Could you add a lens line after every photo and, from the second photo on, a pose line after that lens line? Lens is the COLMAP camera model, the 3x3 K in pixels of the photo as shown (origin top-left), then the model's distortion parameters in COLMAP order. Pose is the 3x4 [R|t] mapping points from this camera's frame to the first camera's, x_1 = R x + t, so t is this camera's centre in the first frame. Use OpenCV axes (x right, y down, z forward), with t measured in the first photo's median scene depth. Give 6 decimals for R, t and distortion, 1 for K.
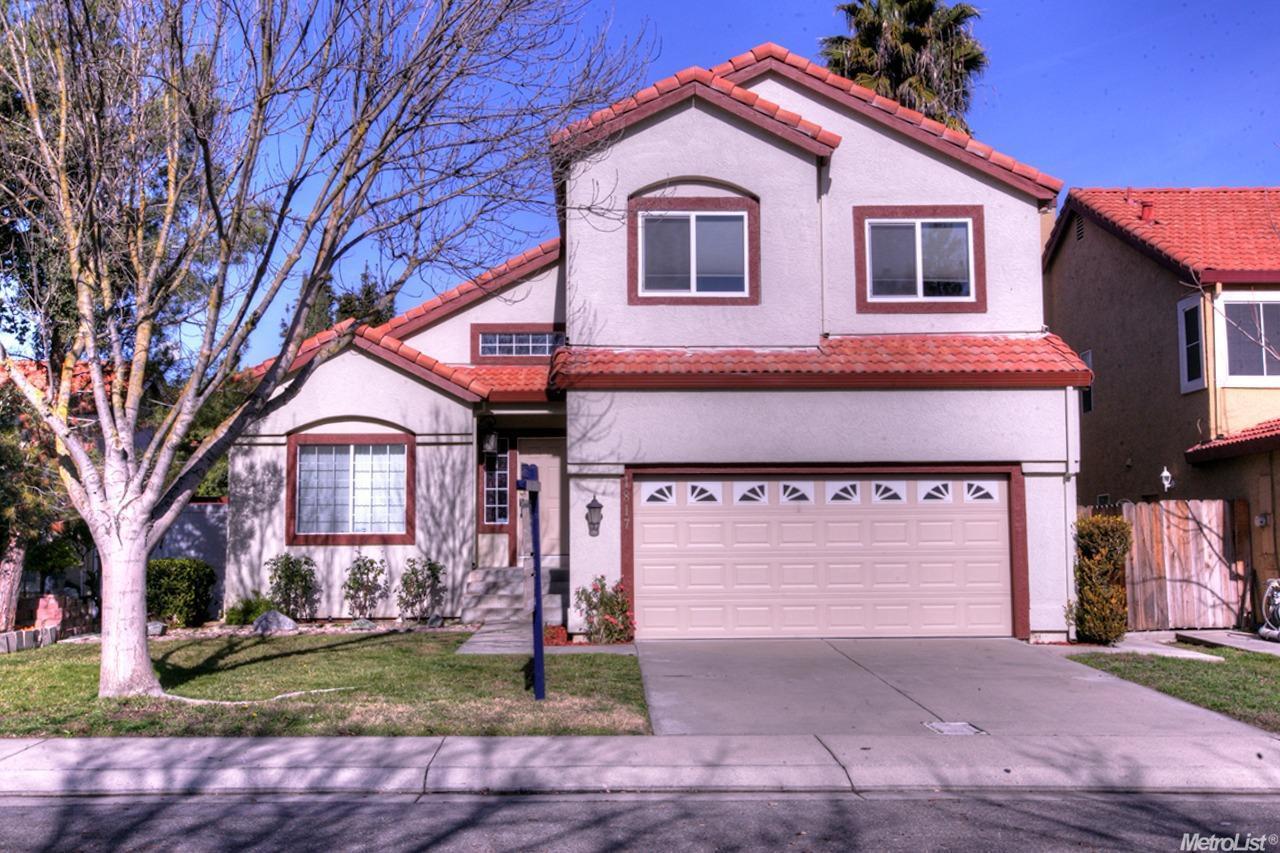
lens RADIAL K [[1348.6, 0, 640.4], [0, 1348.6, 437.0], [0, 0, 1]] dist [0.086724, 0.000000]
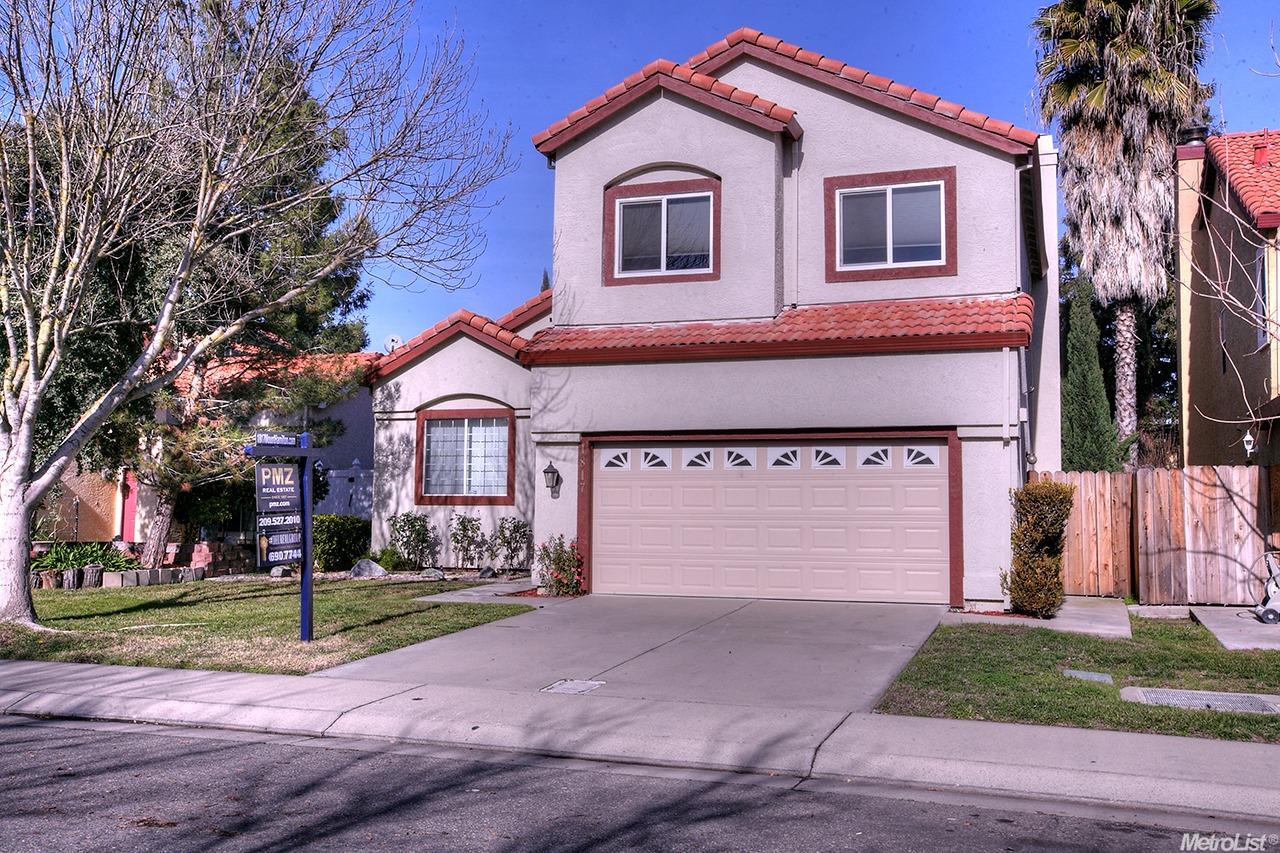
lens RADIAL K [[1255.3, 0, 643.6], [0, 1255.3, 421.2], [0, 0, 1]] dist [0.081637, 0.000000]
pose [[0.934411, -0.013422, -0.355945, 0.364305], [0.016604, 0.999845, 0.005888, 0.005023], [0.355811, -0.011412, 0.934488, 0.061468]]
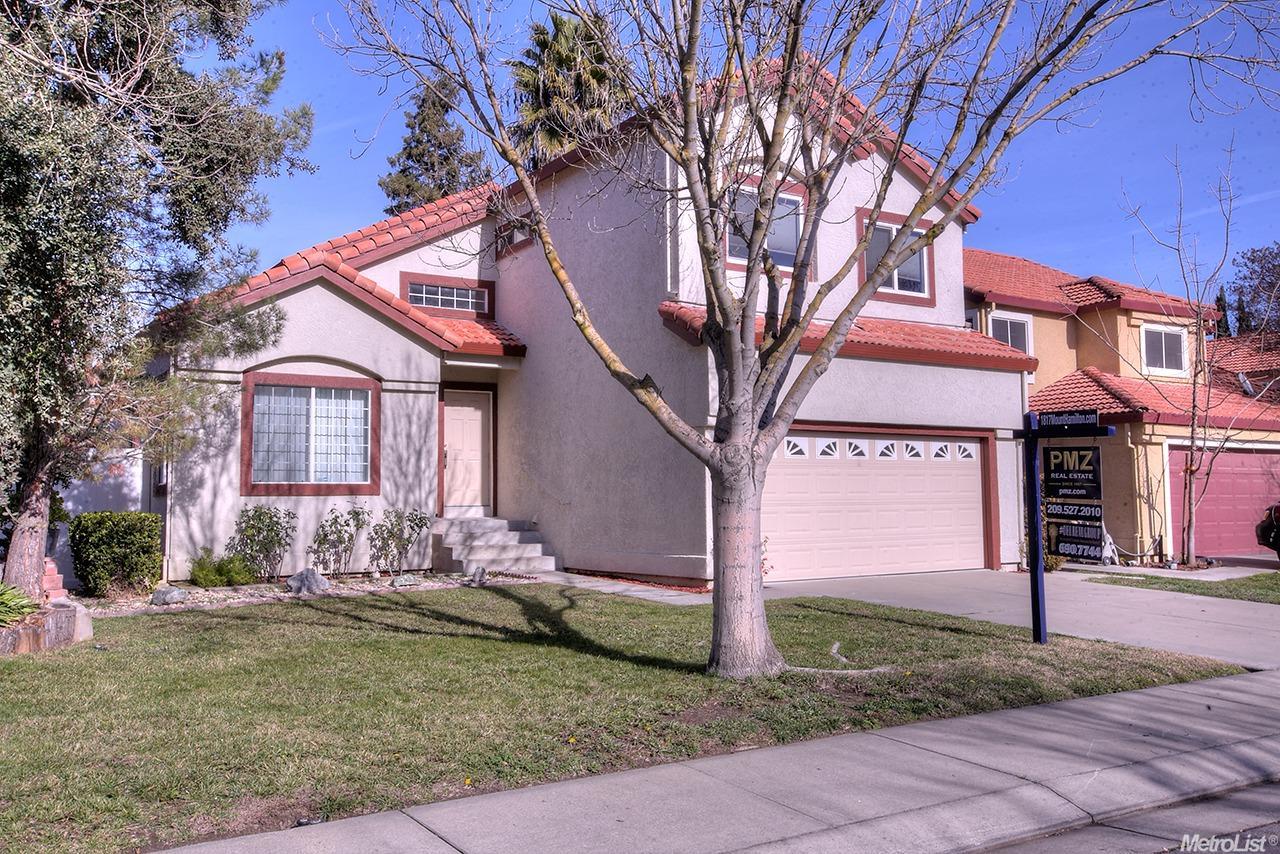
lens RADIAL K [[1094.1, 0, 646.1], [0, 1094.1, 429.4], [0, 0, 1]] dist [0.080154, 0.002389]
pose [[0.846271, 0.033464, 0.531700, -0.495295], [-0.041242, 0.999145, 0.002758, 0.027107], [-0.531154, -0.024262, 0.846928, 0.283985]]
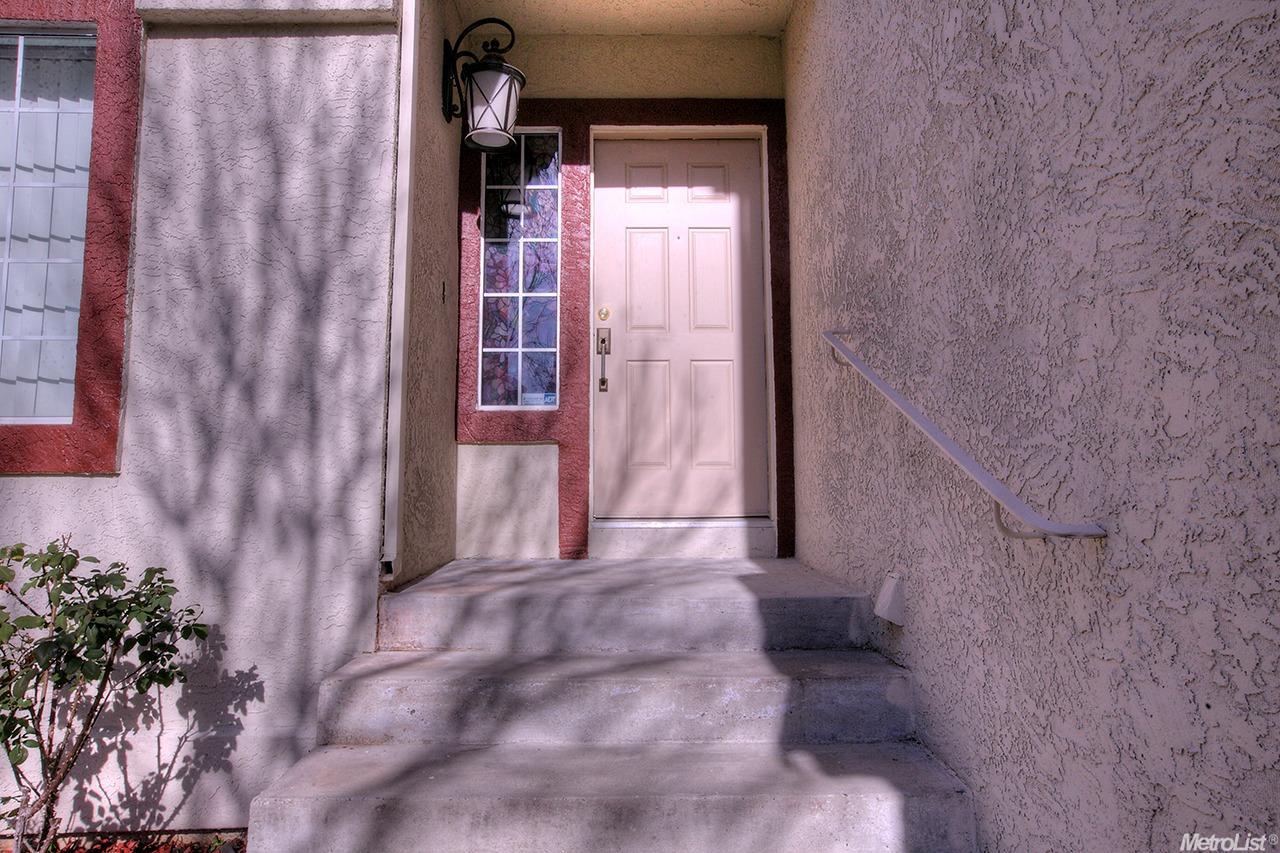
lens RADIAL K [[811.5, 0, 634.1], [0, 811.5, 418.8], [0, 0, 1]] dist [-0.008065, -0.000471]
pose [[0.999993, -0.000341, 0.003601, -0.102564], [0.000397, 0.999878, -0.015627, 0.085055], [-0.003595, 0.015628, 0.999871, 1.019407]]
